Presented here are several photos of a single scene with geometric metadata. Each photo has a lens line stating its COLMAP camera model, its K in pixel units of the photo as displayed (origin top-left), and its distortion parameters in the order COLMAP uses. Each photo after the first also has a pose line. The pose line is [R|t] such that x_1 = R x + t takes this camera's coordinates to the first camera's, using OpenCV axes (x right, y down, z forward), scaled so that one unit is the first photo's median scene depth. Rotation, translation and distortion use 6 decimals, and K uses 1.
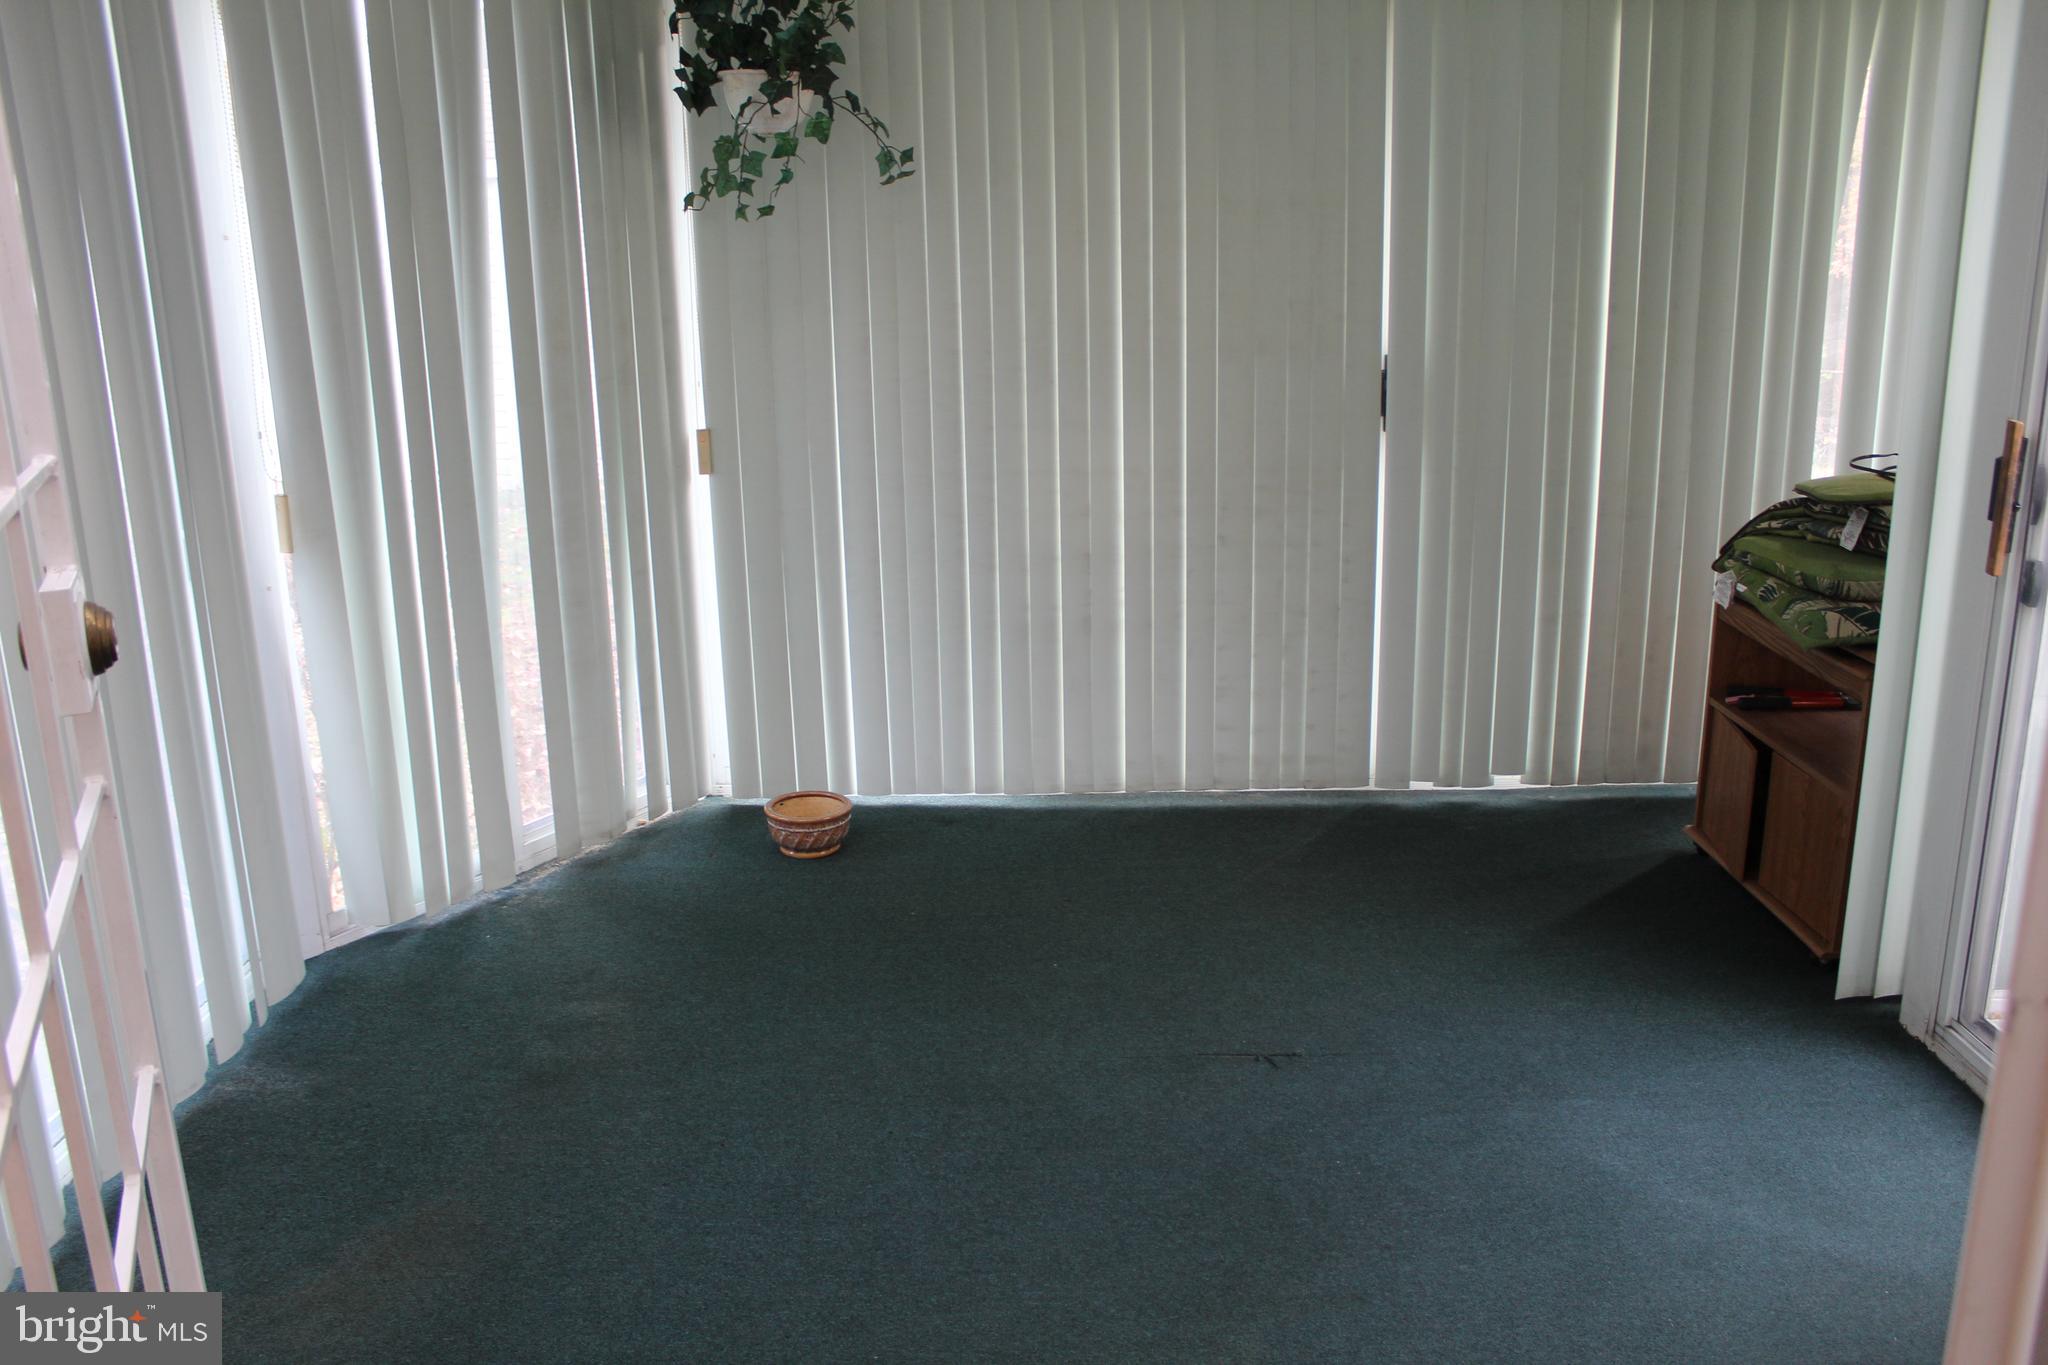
lens RADIAL K [[1714.0, 0, 1021.4], [0, 1714.0, 678.5], [0, 0, 1]] dist [-0.153073, 0.114090]
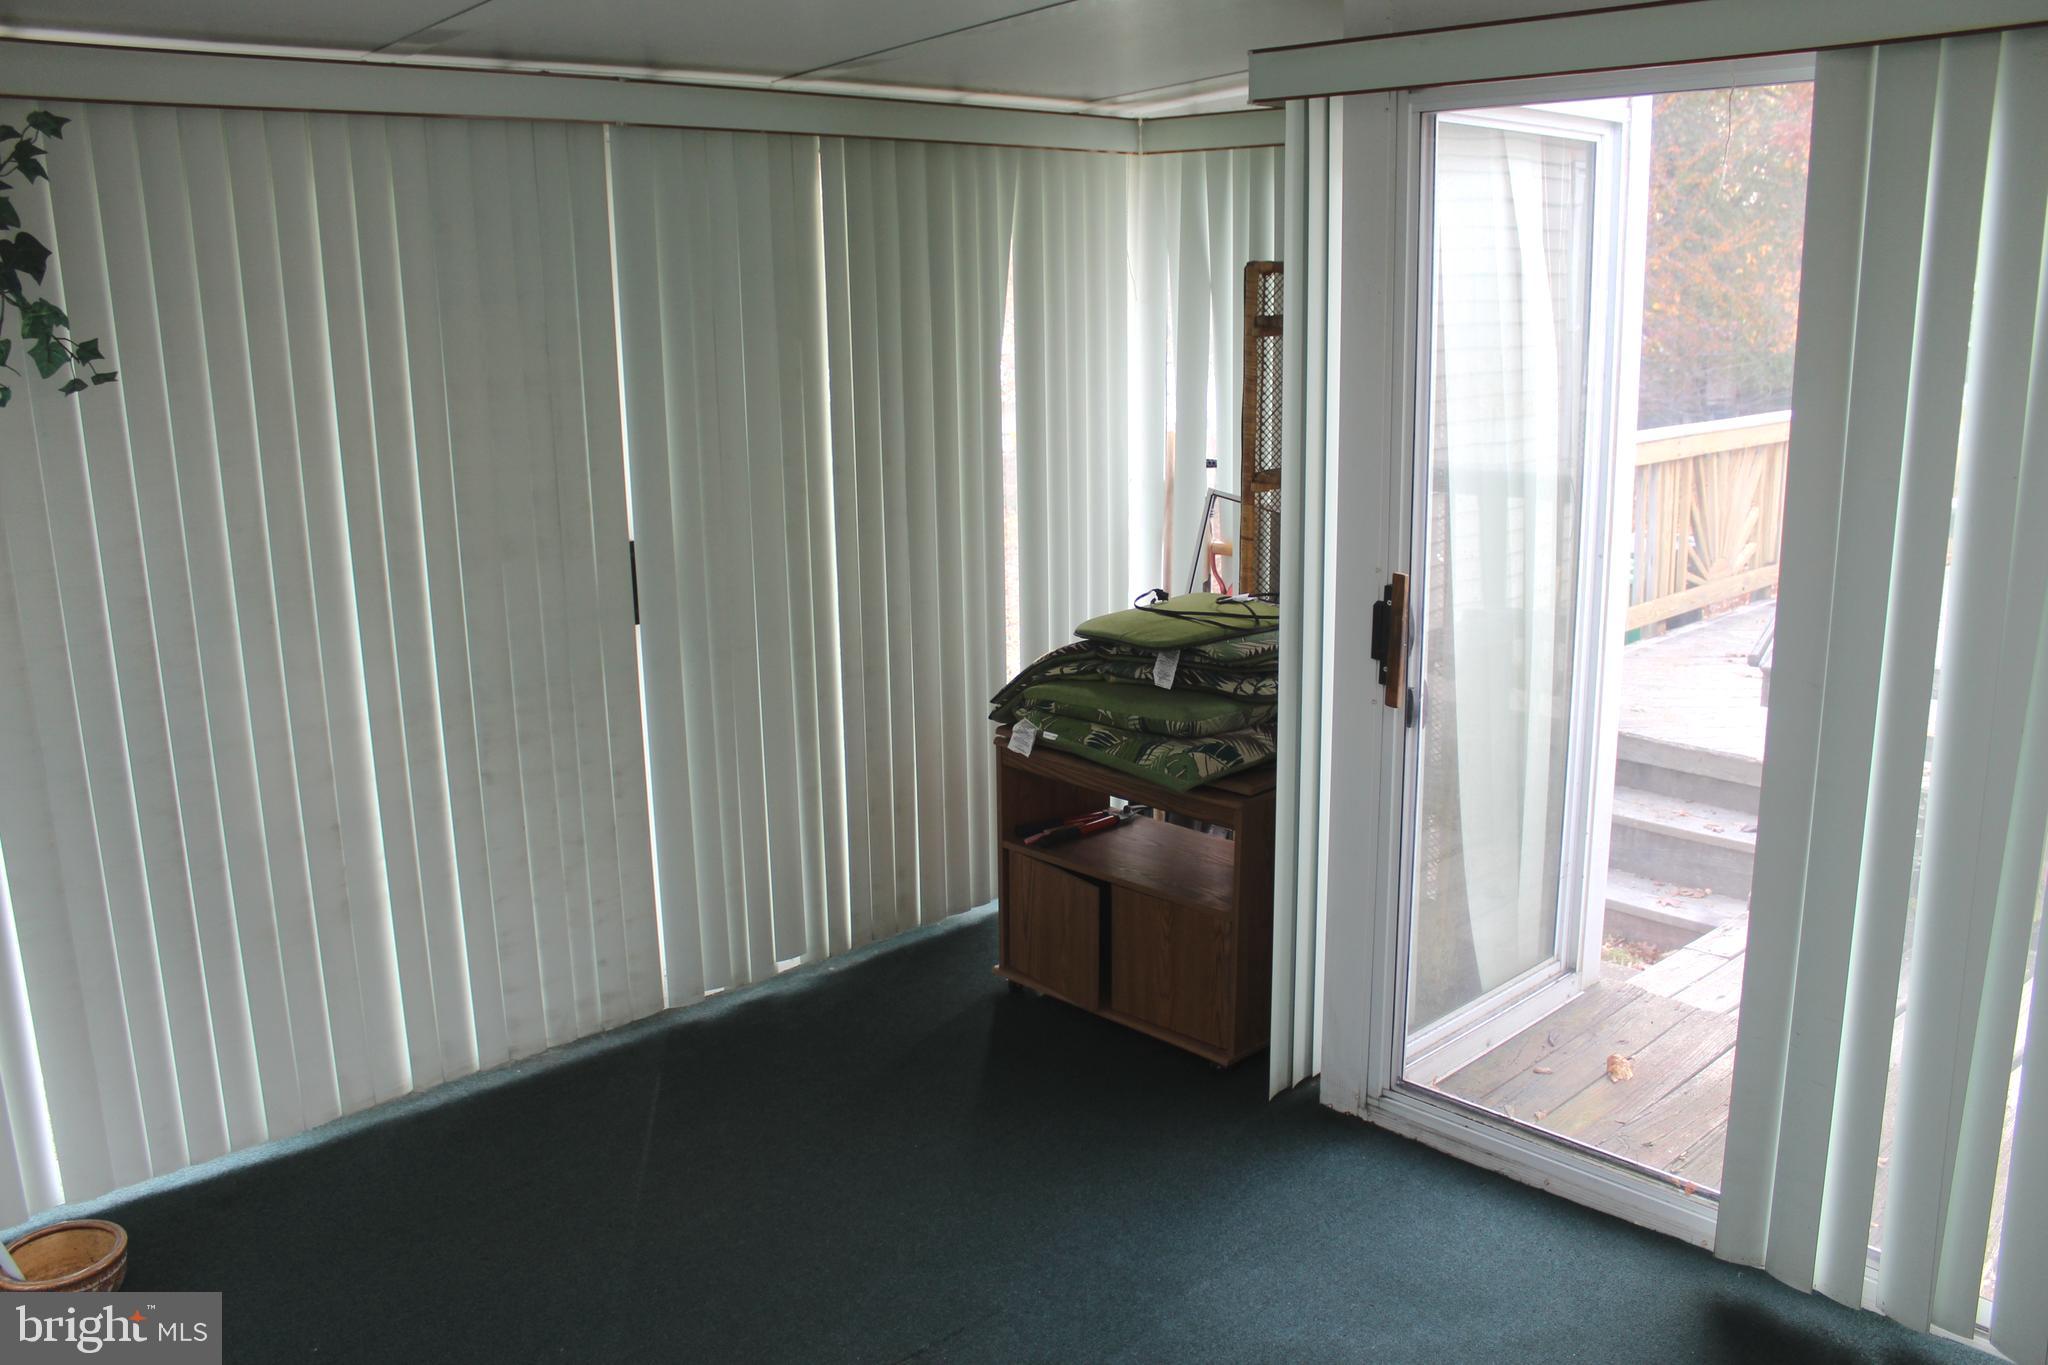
lens RADIAL K [[1714.0, 0, 1023.1], [0, 1714.0, 695.3], [0, 0, 1]] dist [-0.153073, 0.114090]
pose [[0.720428, -0.158086, 0.675272, -0.287485], [0.180167, 0.982906, 0.037891, -0.119803], [-0.669719, 0.094364, 0.736595, 0.225151]]
